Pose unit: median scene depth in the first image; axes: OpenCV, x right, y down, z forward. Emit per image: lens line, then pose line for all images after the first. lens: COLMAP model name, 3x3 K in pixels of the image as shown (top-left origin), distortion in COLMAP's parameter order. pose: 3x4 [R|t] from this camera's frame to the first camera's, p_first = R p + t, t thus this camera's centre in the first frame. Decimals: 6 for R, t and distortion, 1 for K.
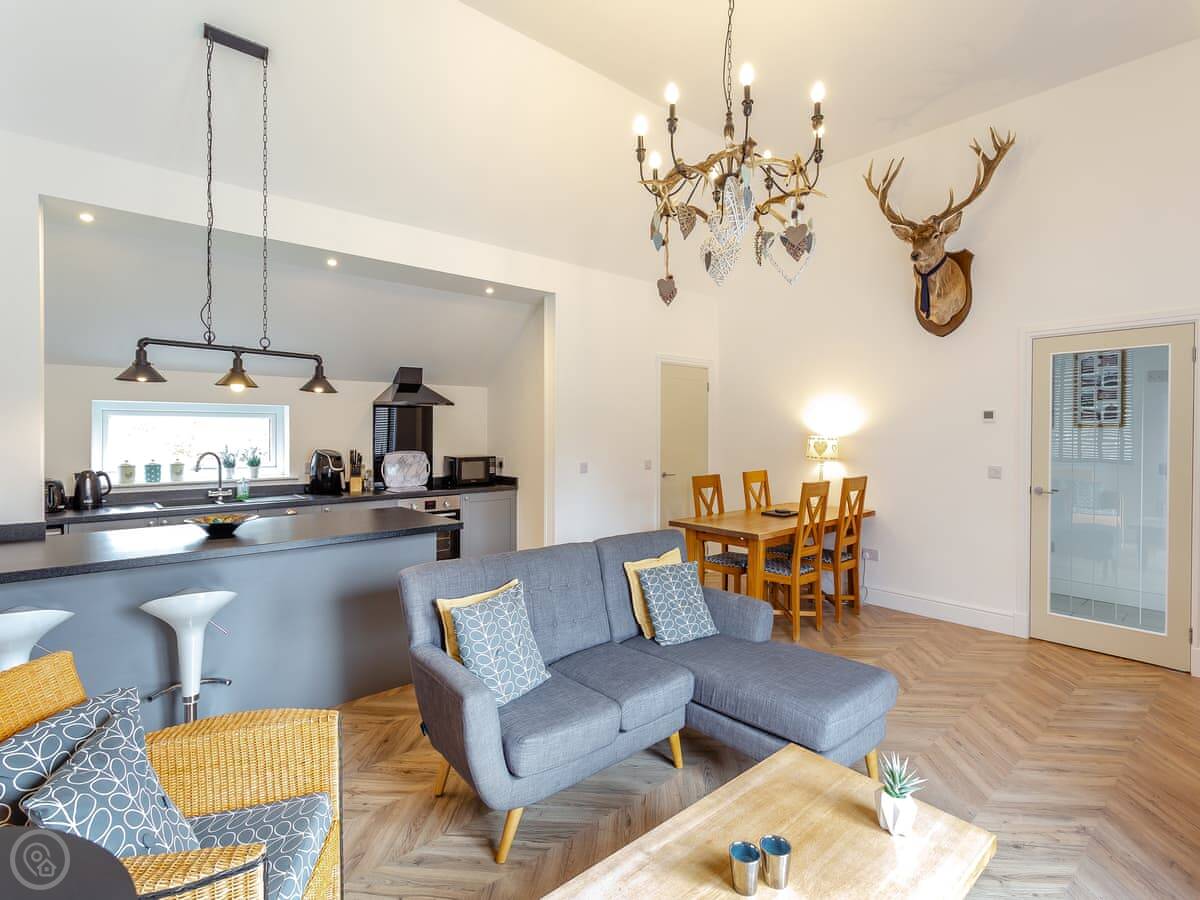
lens RADIAL K [[594.9, 0, 595.2], [0, 594.9, 440.8], [0, 0, 1]] dist [0.002806, 0.000366]
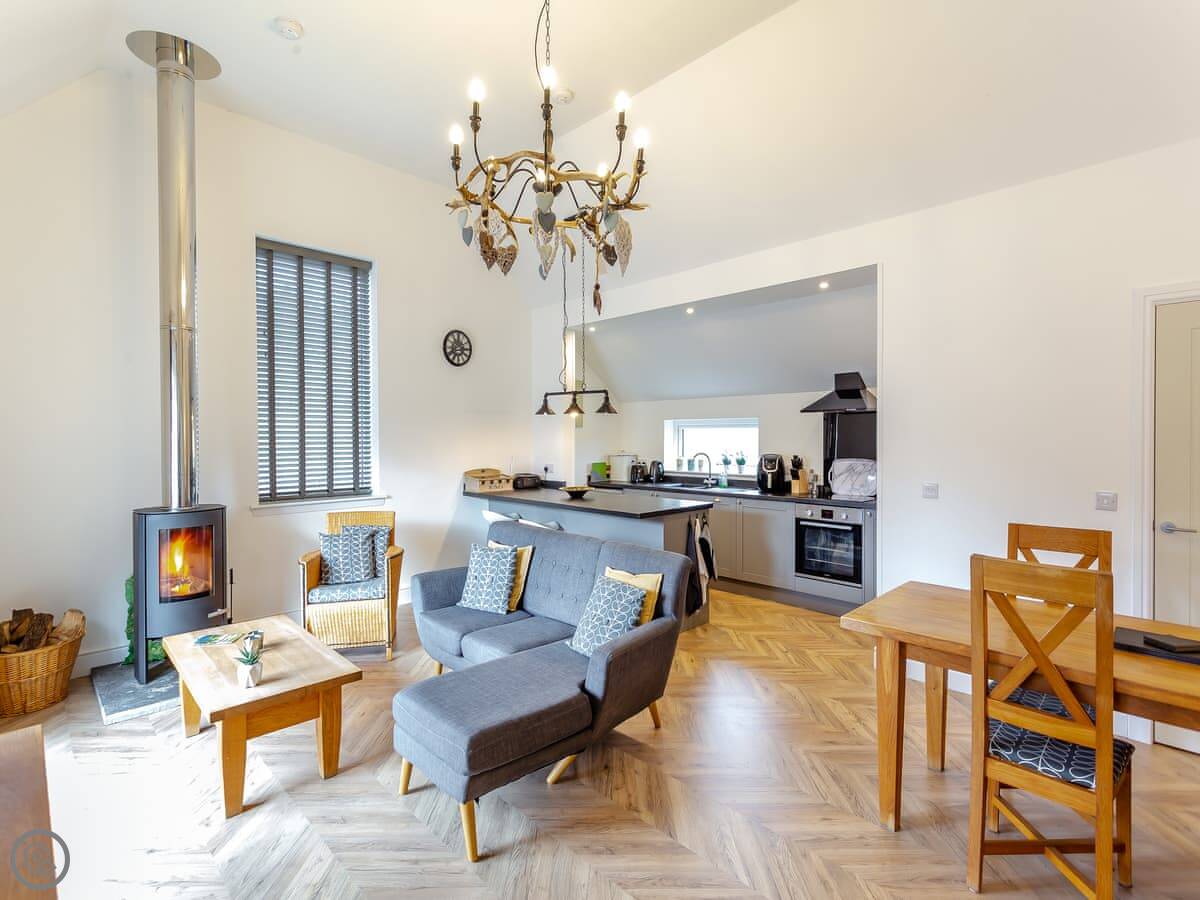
lens RADIAL K [[579.3, 0, 594.6], [0, 579.3, 442.4], [0, 0, 1]] dist [0.001165, 0.000508]
pose [[0.066131, 0.011139, -0.997749, 0.736954], [-0.018728, 0.999775, 0.009921, -0.013722], [0.997635, 0.018030, 0.066325, 0.629516]]
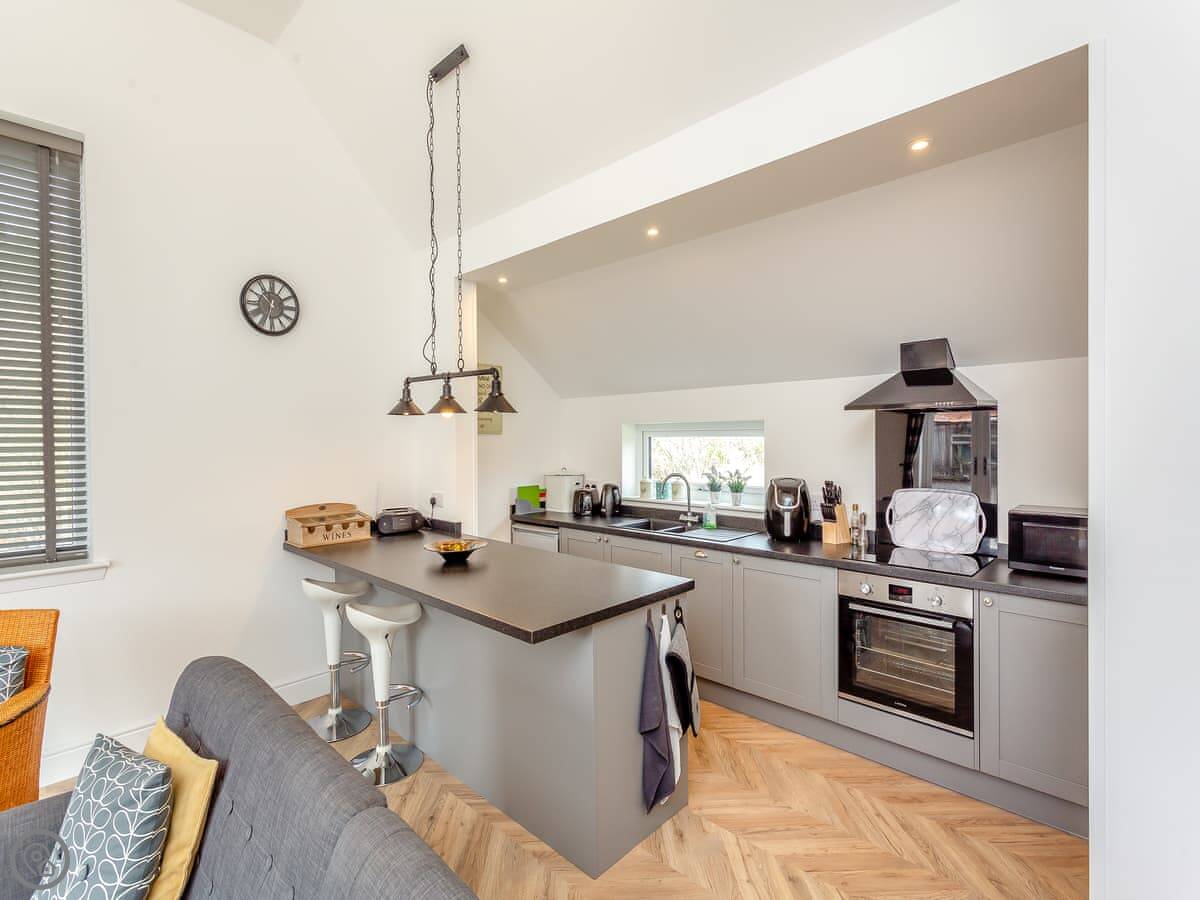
lens RADIAL K [[569.3, 0, 597.0], [0, 569.3, 445.8], [0, 0, 1]] dist [0.003575, 0.001083]
pose [[0.100300, 0.012126, -0.994883, 0.238206], [-0.014096, 0.999843, 0.010765, -0.031327], [0.994857, 0.012944, 0.100455, 0.765658]]
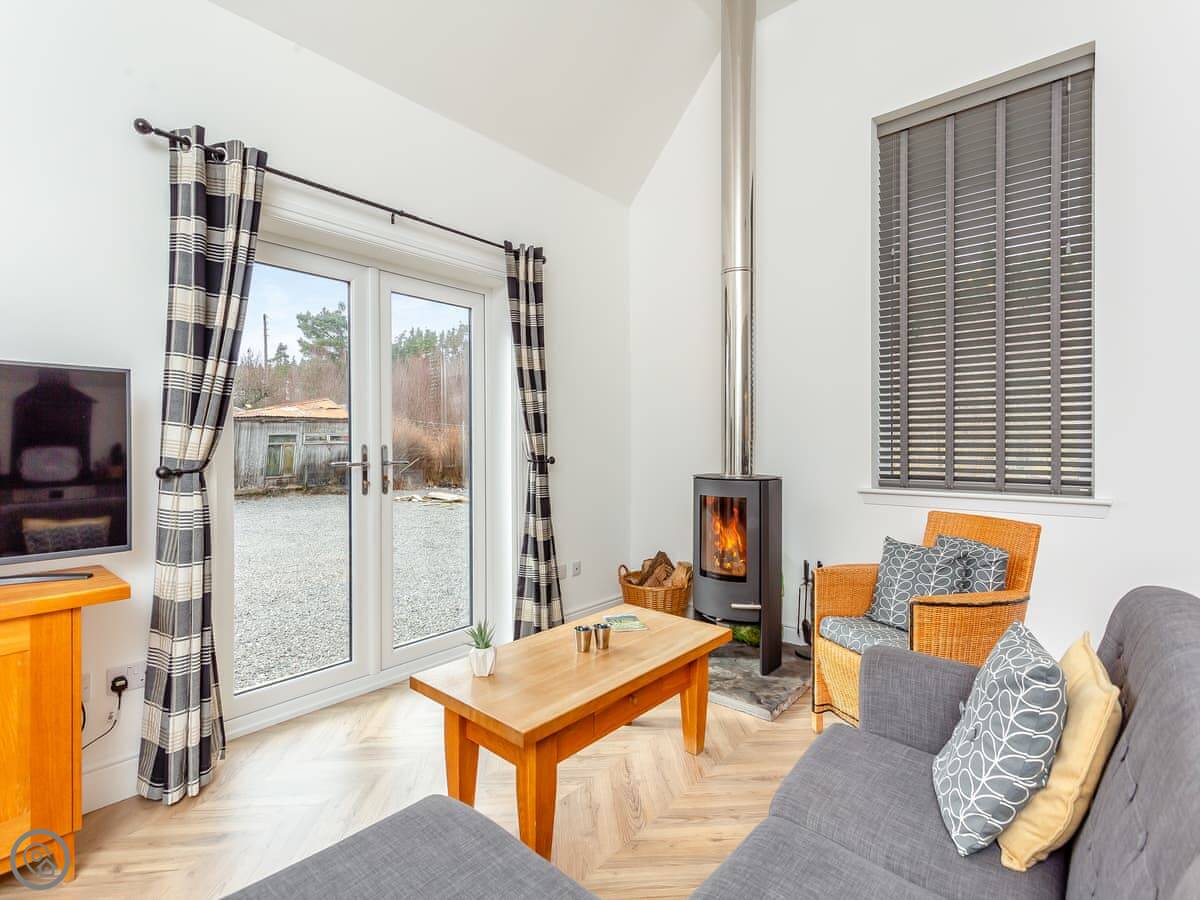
lens RADIAL K [[573.4, 0, 598.0], [0, 573.4, 445.6], [0, 0, 1]] dist [0.005246, 0.001352]
pose [[-0.988558, 0.002317, -0.150826, 0.149351], [-0.001654, 0.999655, 0.026196, 0.042913], [0.150834, 0.026146, -0.988213, 0.783709]]
